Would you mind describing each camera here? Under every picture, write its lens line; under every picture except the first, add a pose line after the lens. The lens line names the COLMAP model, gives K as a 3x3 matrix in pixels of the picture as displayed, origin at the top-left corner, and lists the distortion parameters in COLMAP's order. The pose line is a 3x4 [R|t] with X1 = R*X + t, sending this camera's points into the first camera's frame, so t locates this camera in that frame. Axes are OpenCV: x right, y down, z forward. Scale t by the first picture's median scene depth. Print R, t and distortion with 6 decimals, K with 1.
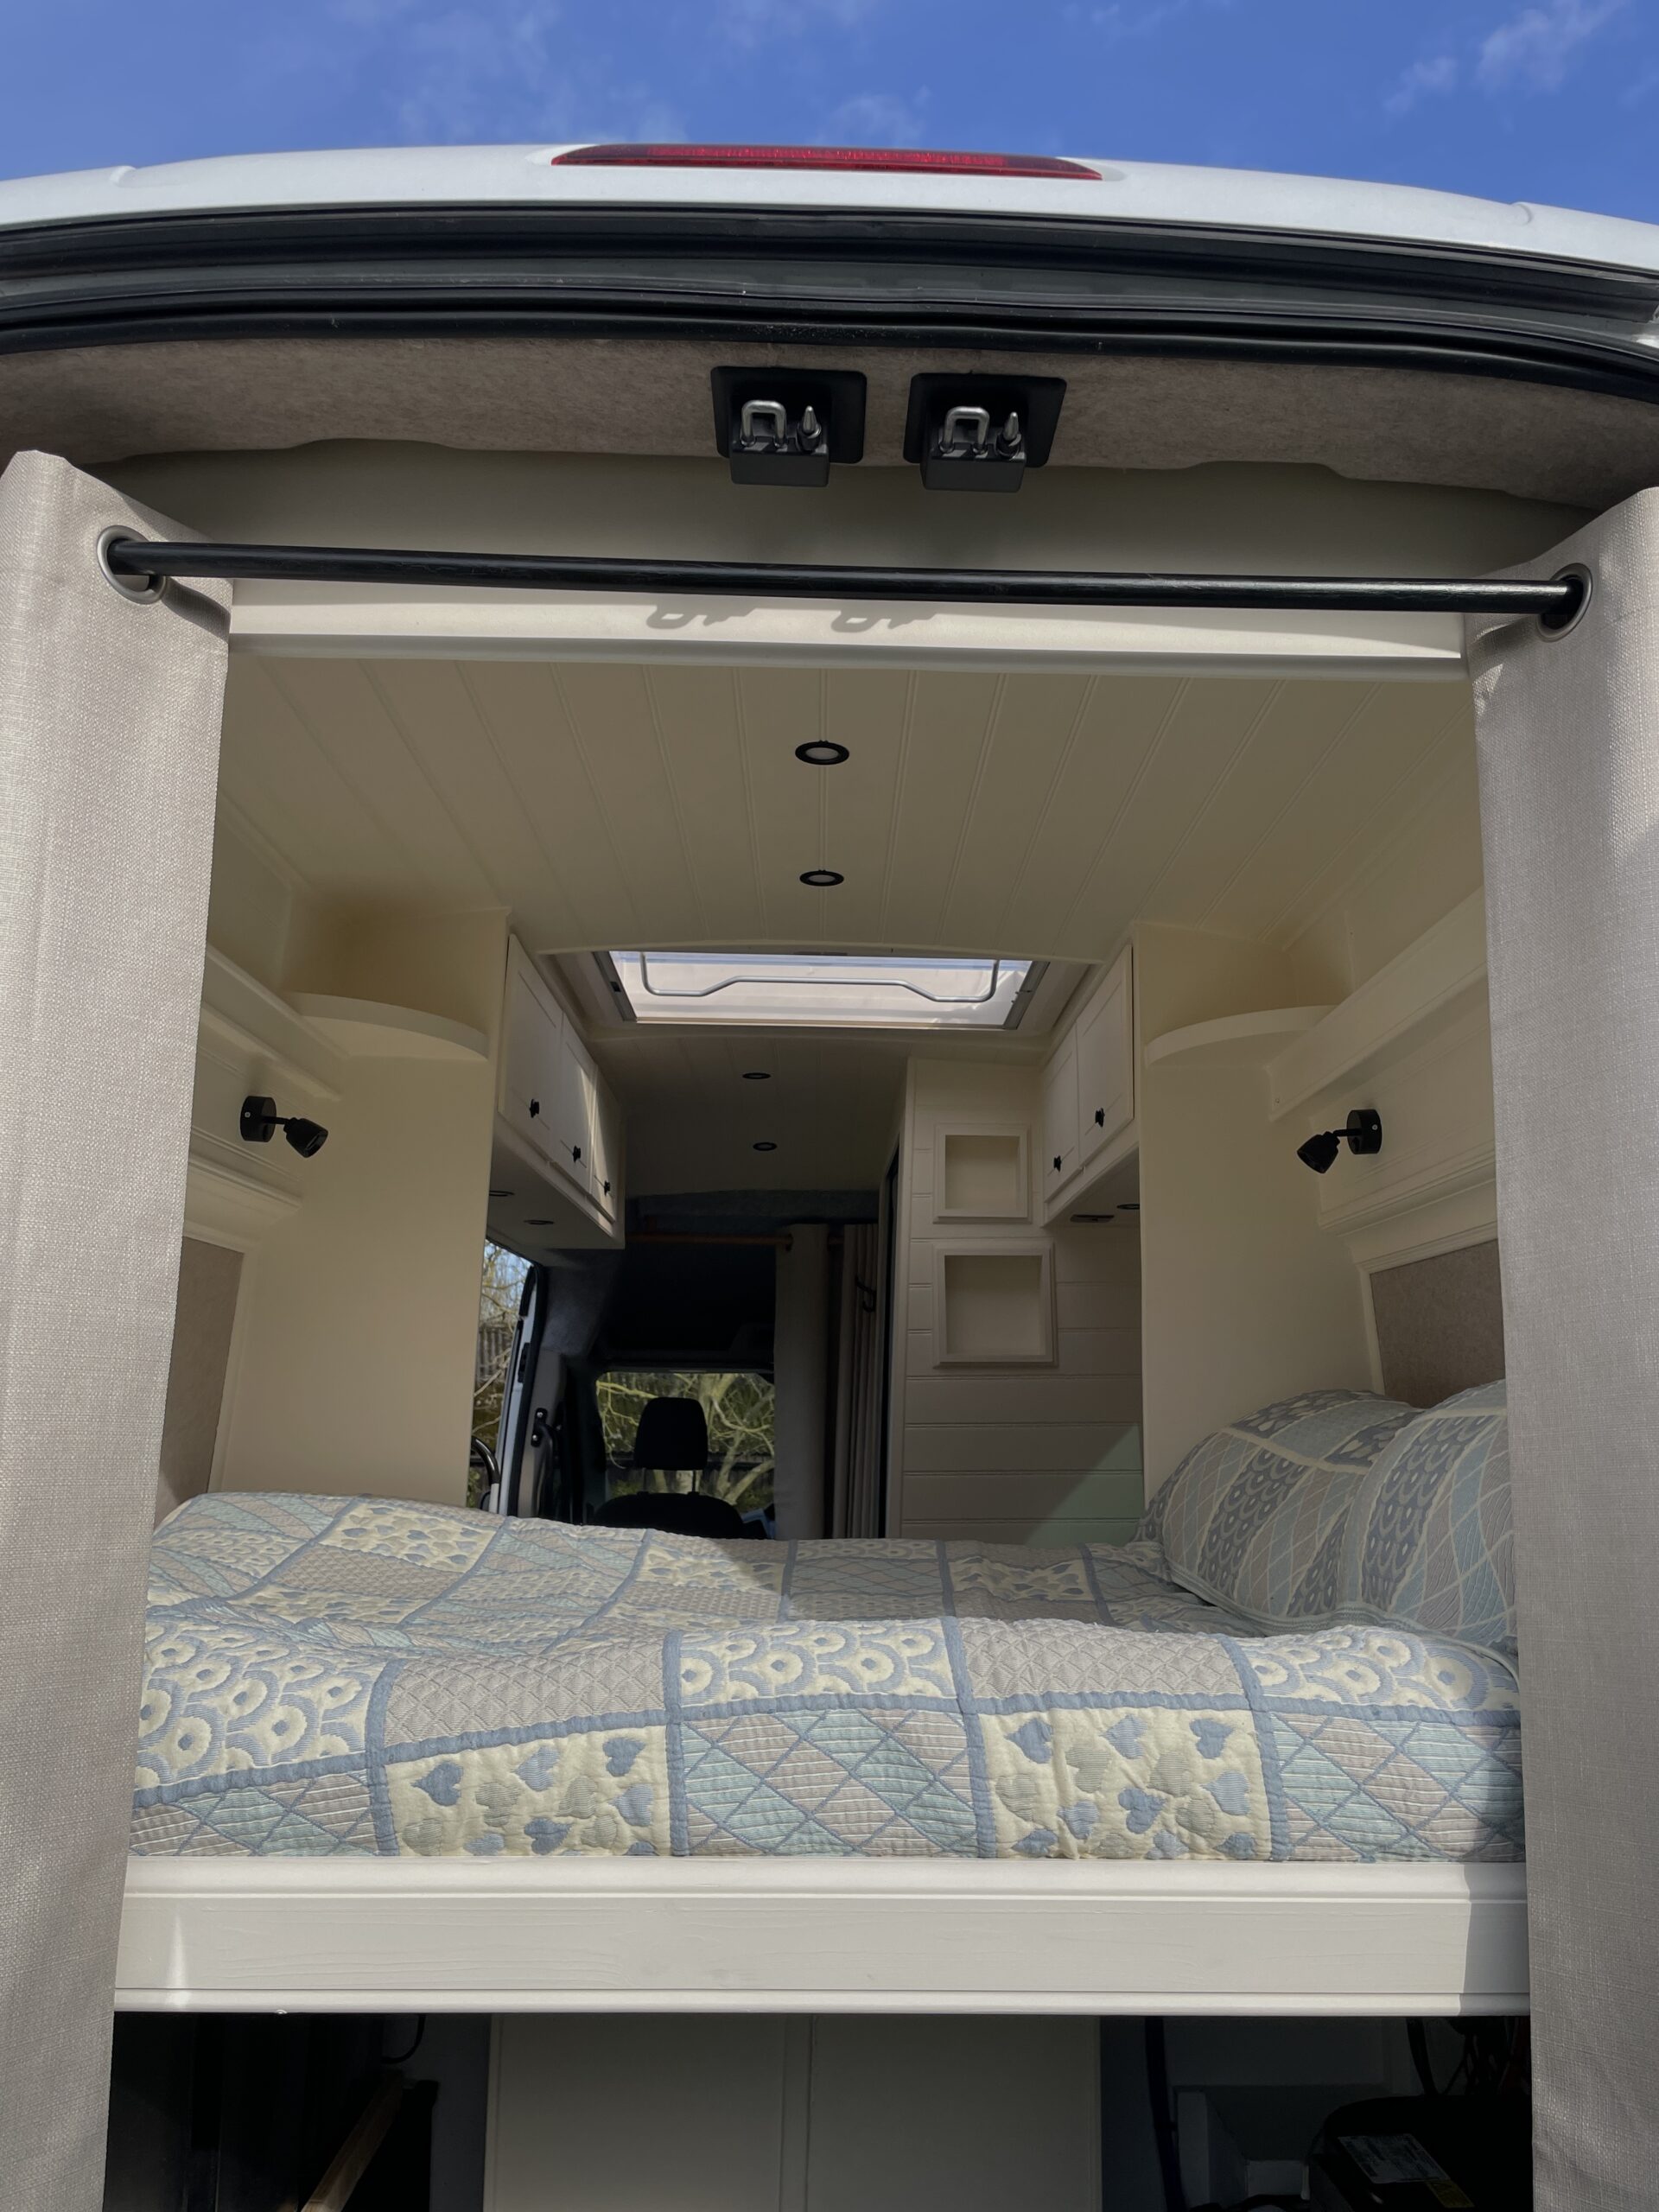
lens RADIAL K [[1672.8, 0, 848.1], [0, 1672.8, 1089.0], [0, 0, 1]] dist [0.127755, -0.219818]
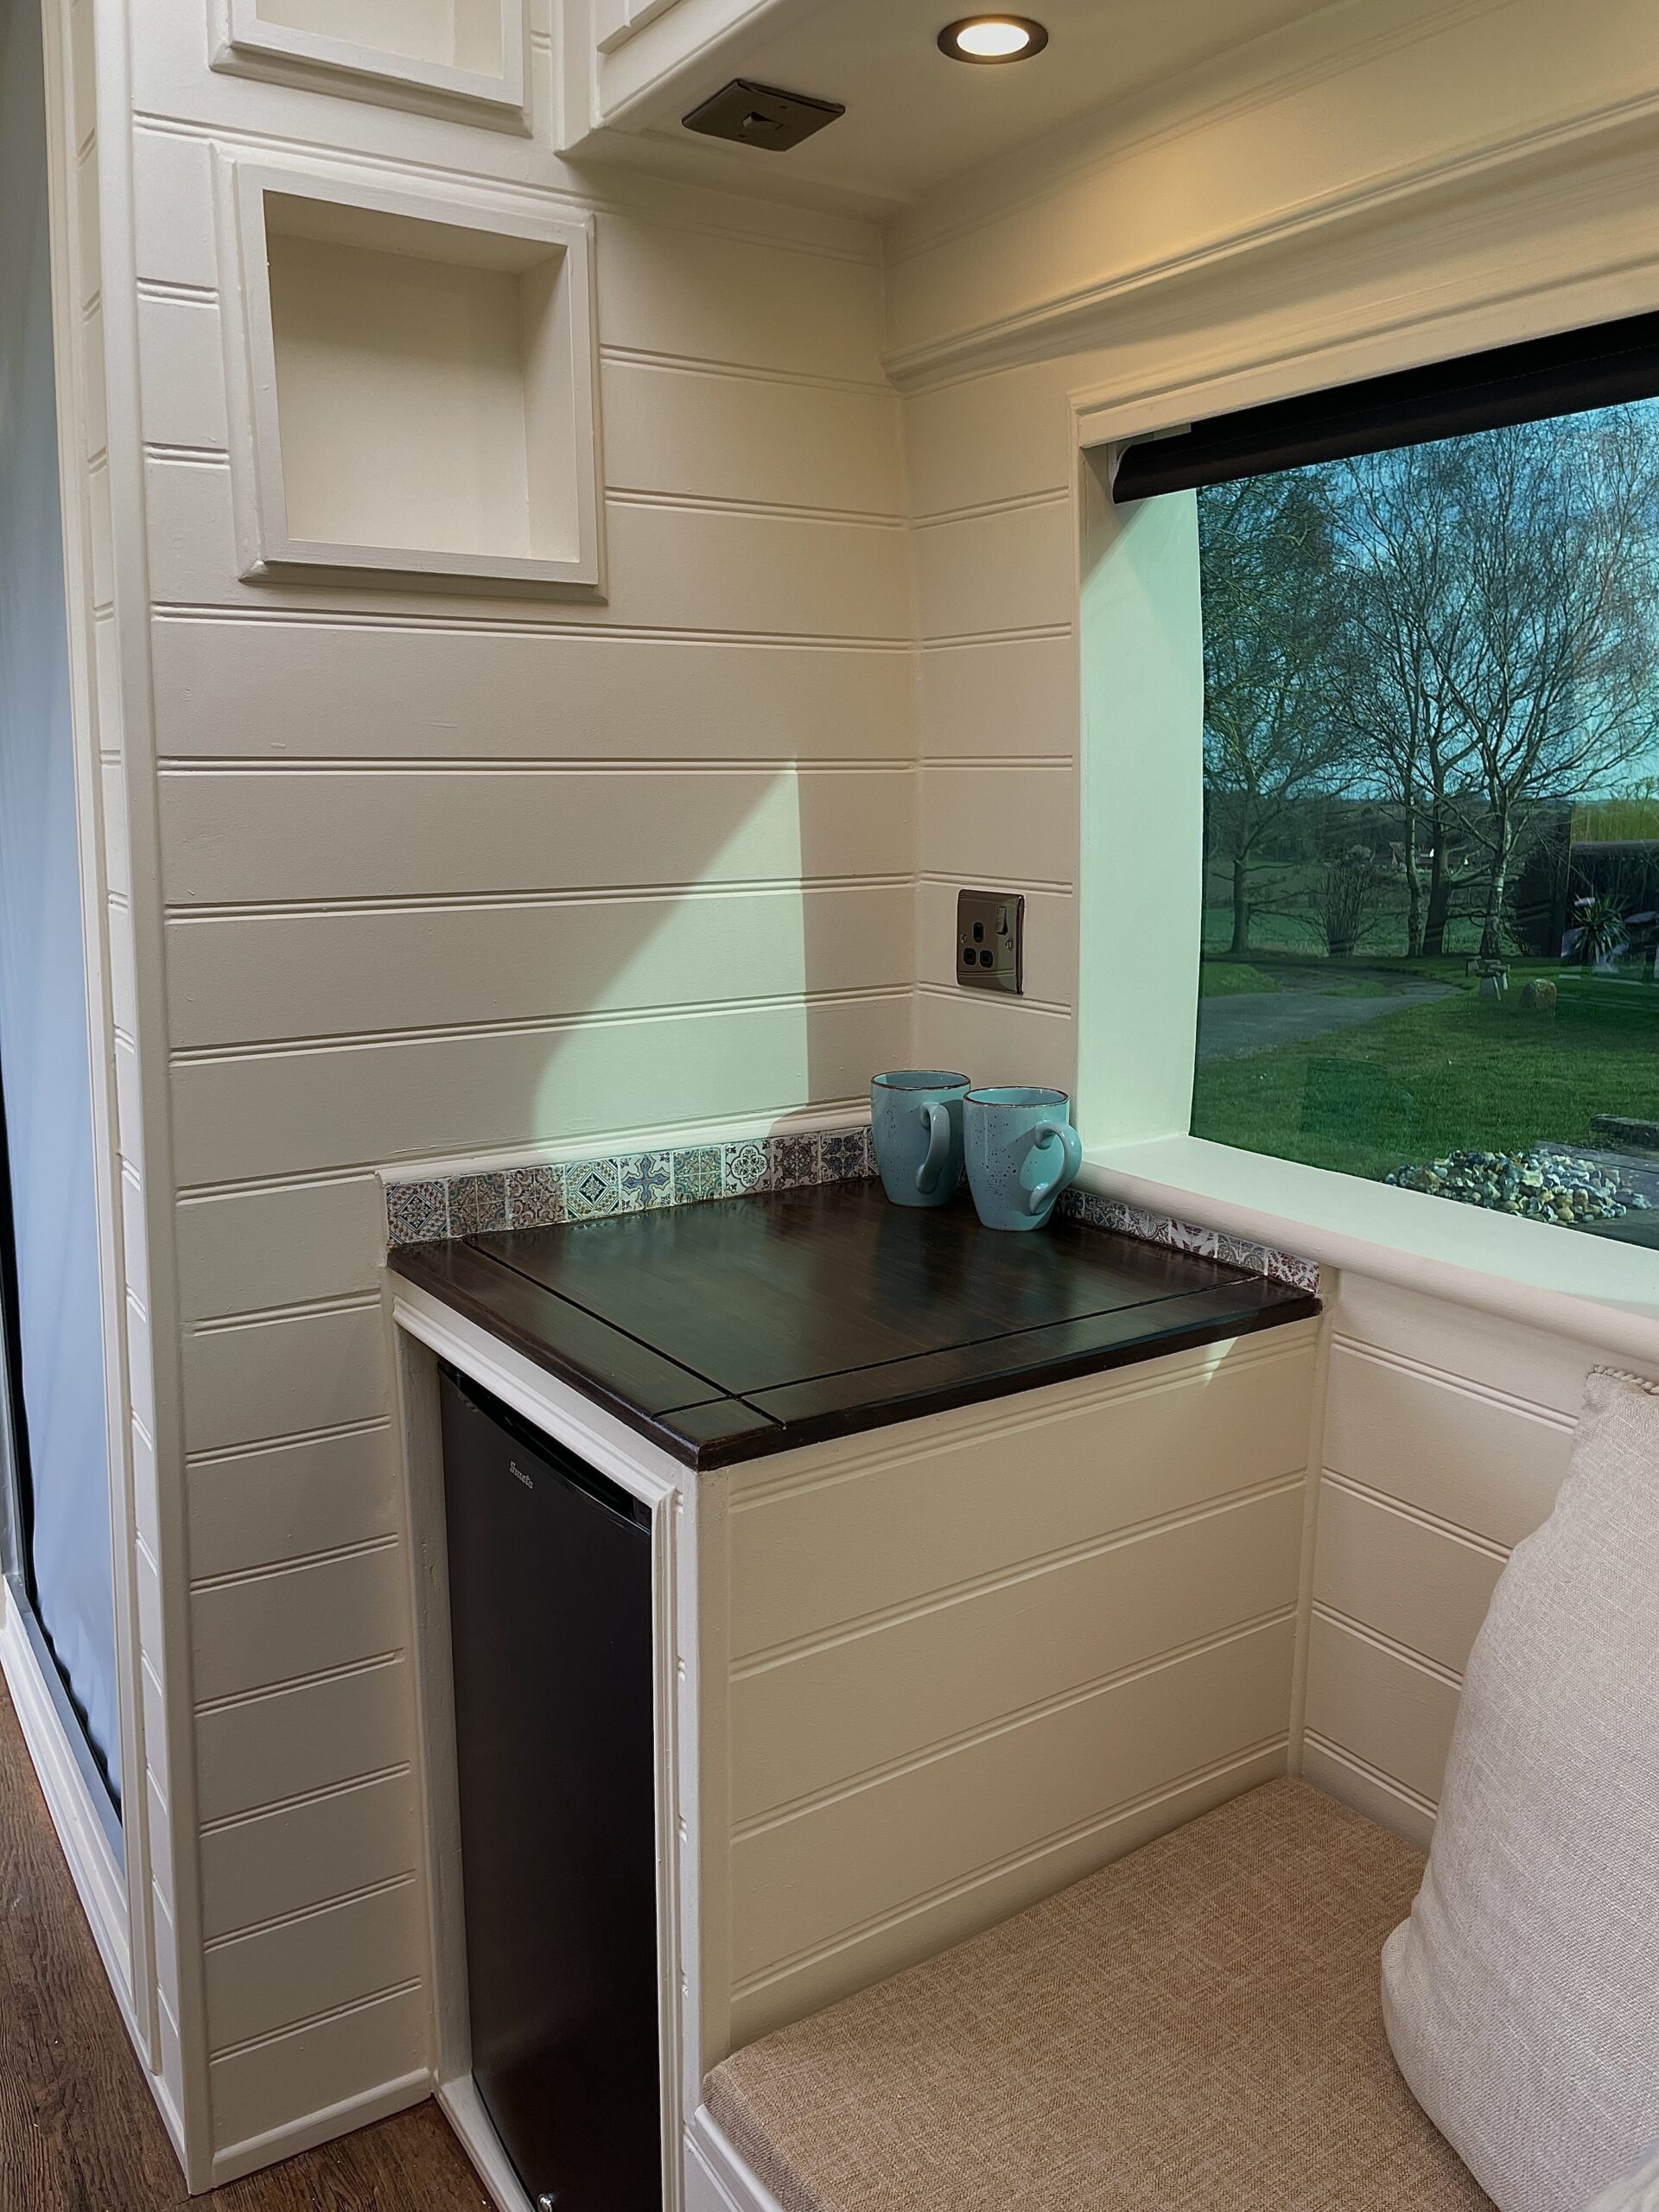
lens RADIAL K [[1701.3, 0, 838.1], [0, 1701.3, 1086.1], [0, 0, 1]] dist [0.095061, -0.121412]
pose [[0.838651, -0.104232, 0.534603, -0.117439], [-0.104641, 0.932401, 0.345946, 0.416238], [-0.534523, -0.346069, 0.771052, 2.109120]]
